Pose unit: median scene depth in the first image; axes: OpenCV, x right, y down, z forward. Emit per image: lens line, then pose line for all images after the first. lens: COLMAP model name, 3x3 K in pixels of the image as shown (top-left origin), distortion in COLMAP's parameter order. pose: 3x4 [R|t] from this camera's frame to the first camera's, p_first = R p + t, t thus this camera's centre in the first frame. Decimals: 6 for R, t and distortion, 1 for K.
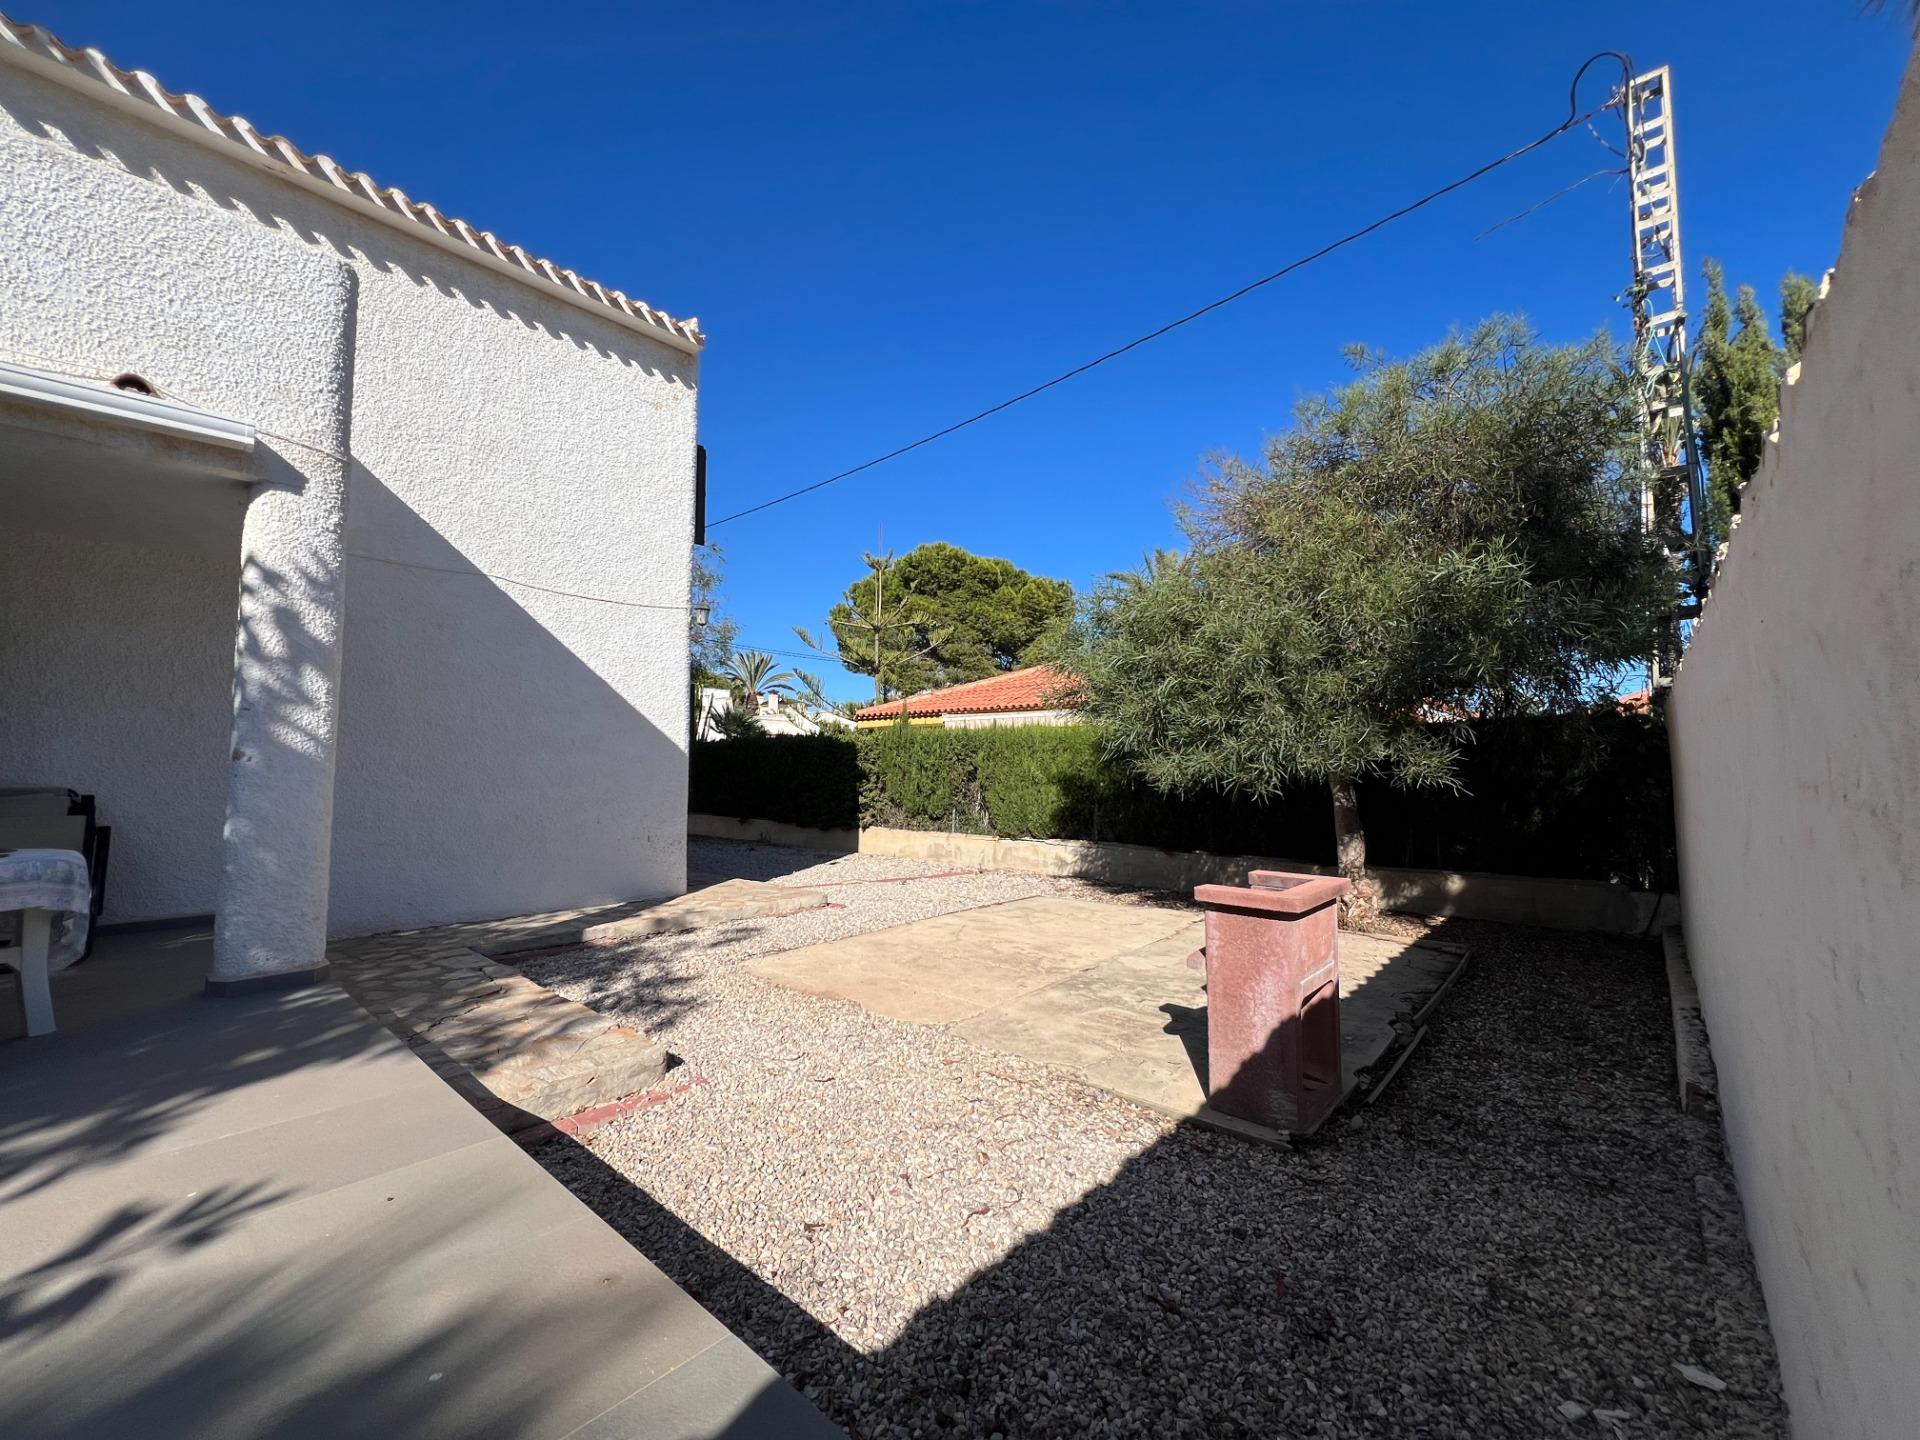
lens RADIAL K [[768.2, 0, 970.8], [0, 768.2, 710.5], [0, 0, 1]] dist [-0.002901, -0.000382]
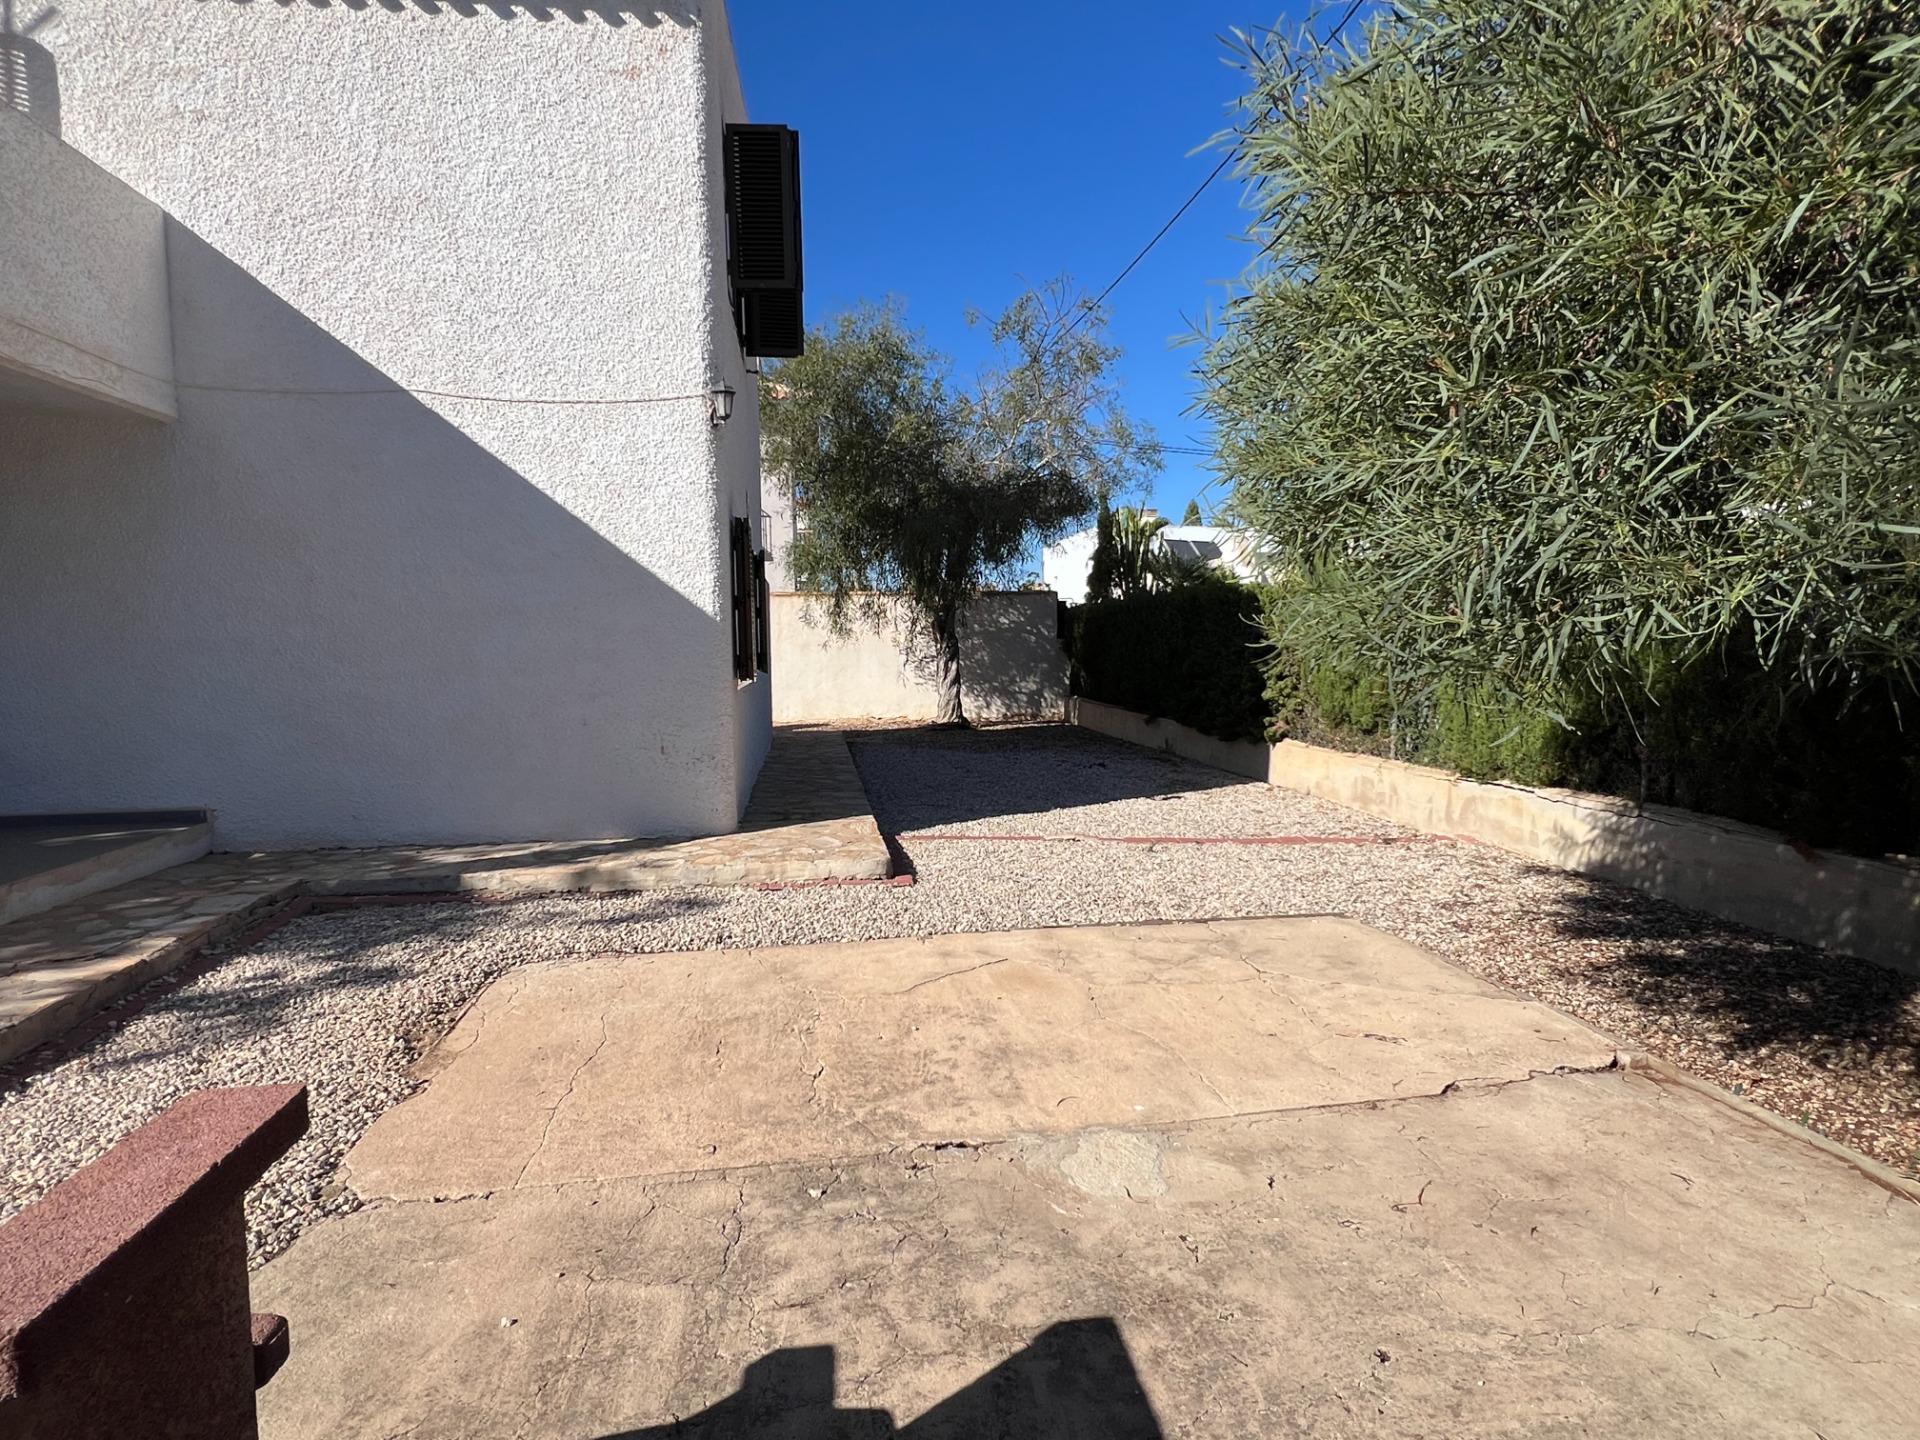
lens RADIAL K [[1040.7, 0, 956.9], [0, 1040.7, 713.6], [0, 0, 1]] dist [-0.005560, -0.000783]
pose [[0.758056, 0.032181, -0.651395, 0.394672], [0.062460, 0.990609, 0.121627, 0.040543], [0.649191, -0.132886, 0.748927, 0.499602]]
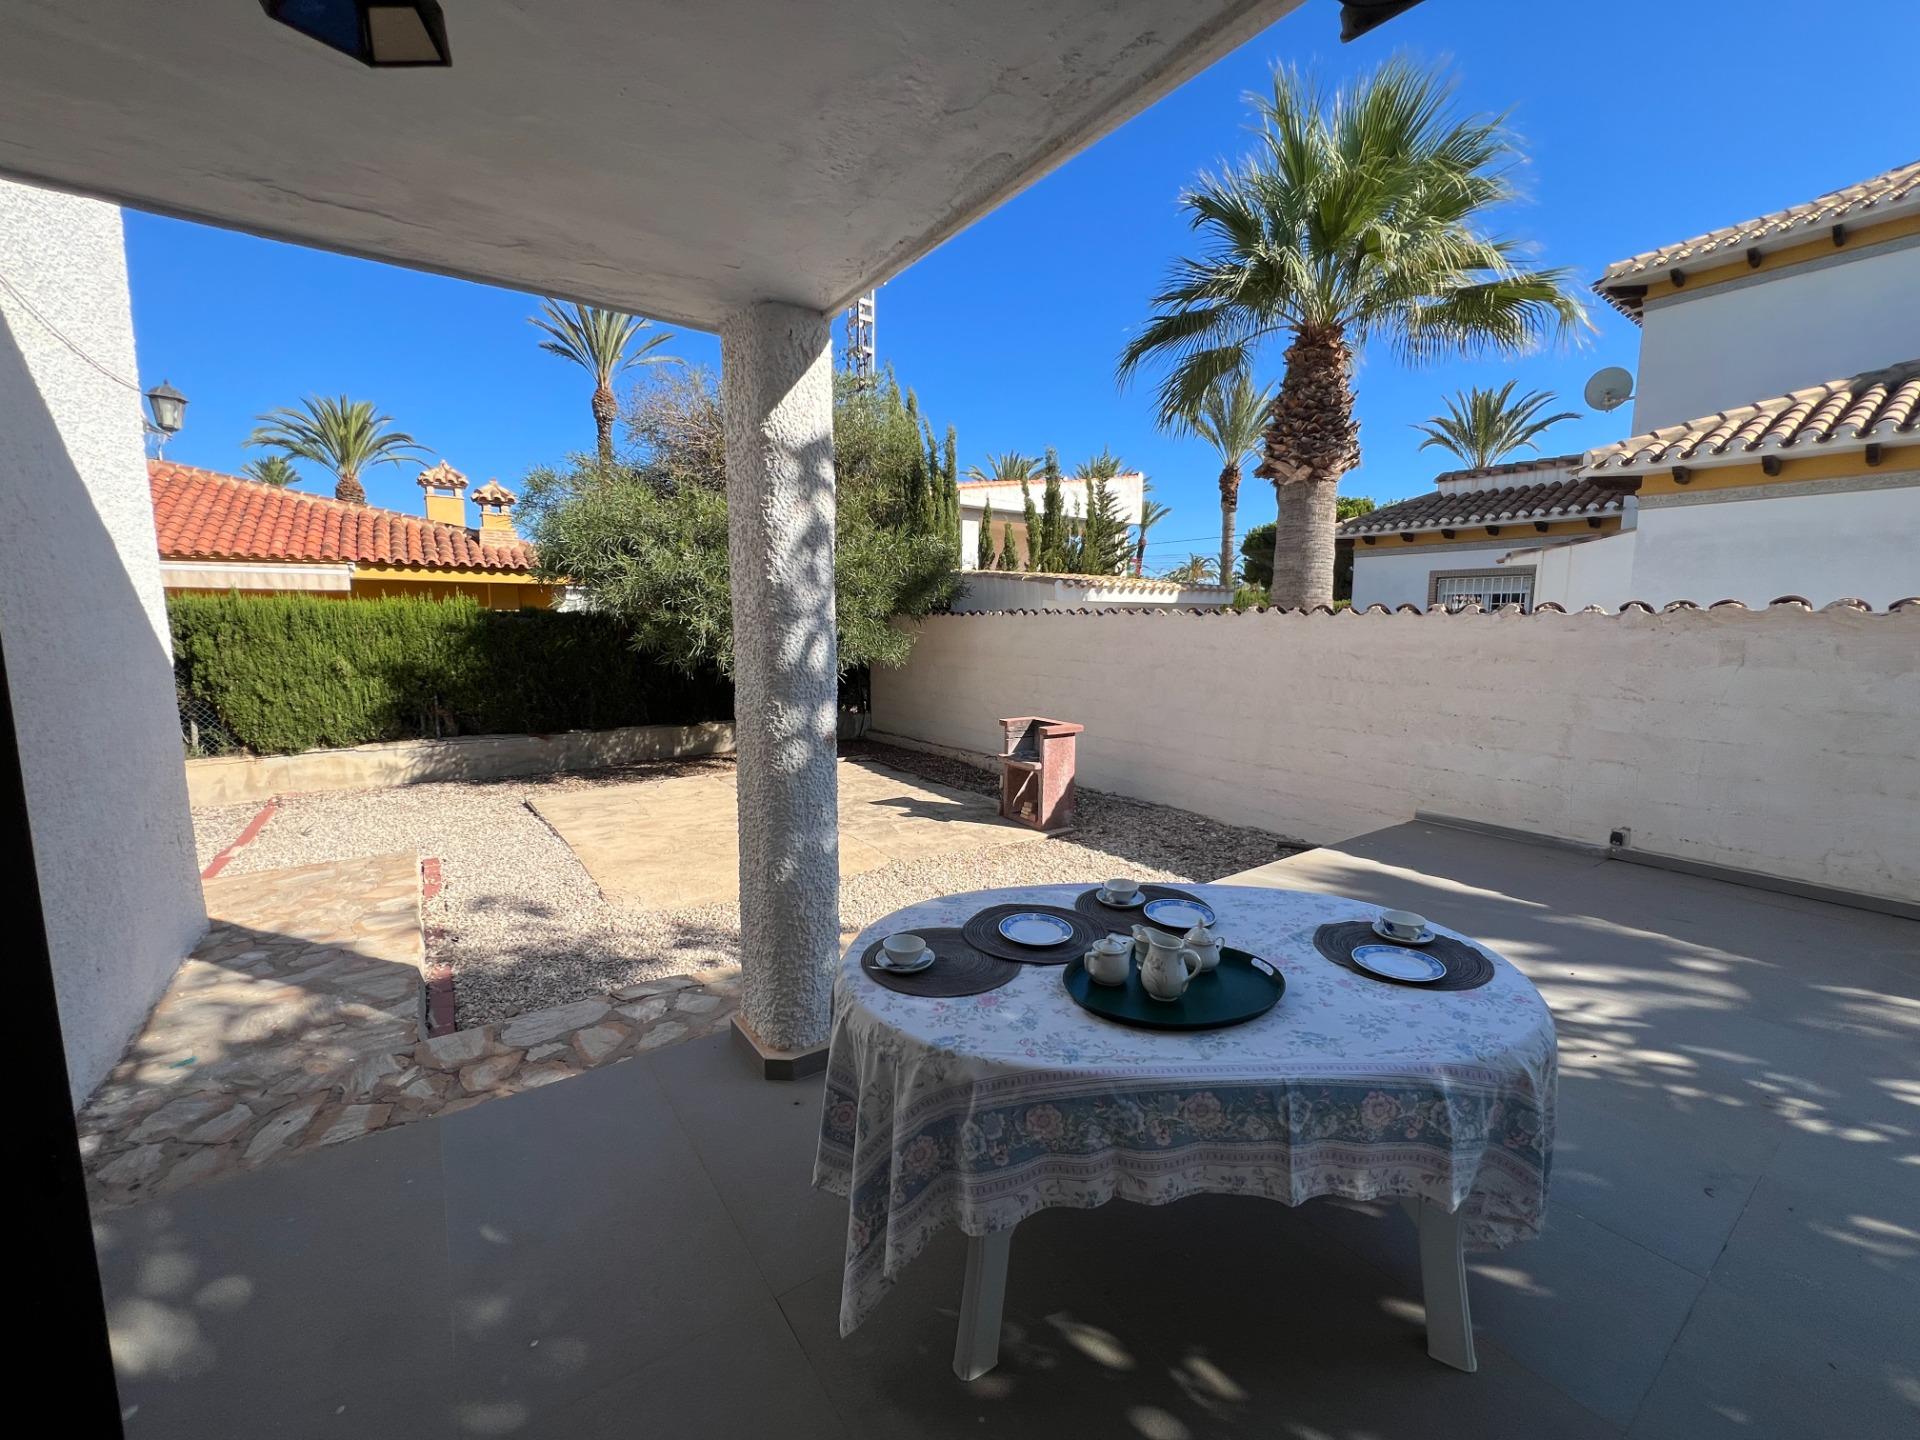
lens RADIAL K [[768.2, 0, 954.3], [0, 768.2, 713.2], [0, 0, 1]] dist [-0.002901, -0.000382]
pose [[0.252126, -0.124029, 0.959713, -0.828821], [-0.074210, 0.986354, 0.146968, -0.046473], [-0.964845, -0.108275, 0.239481, 0.358350]]
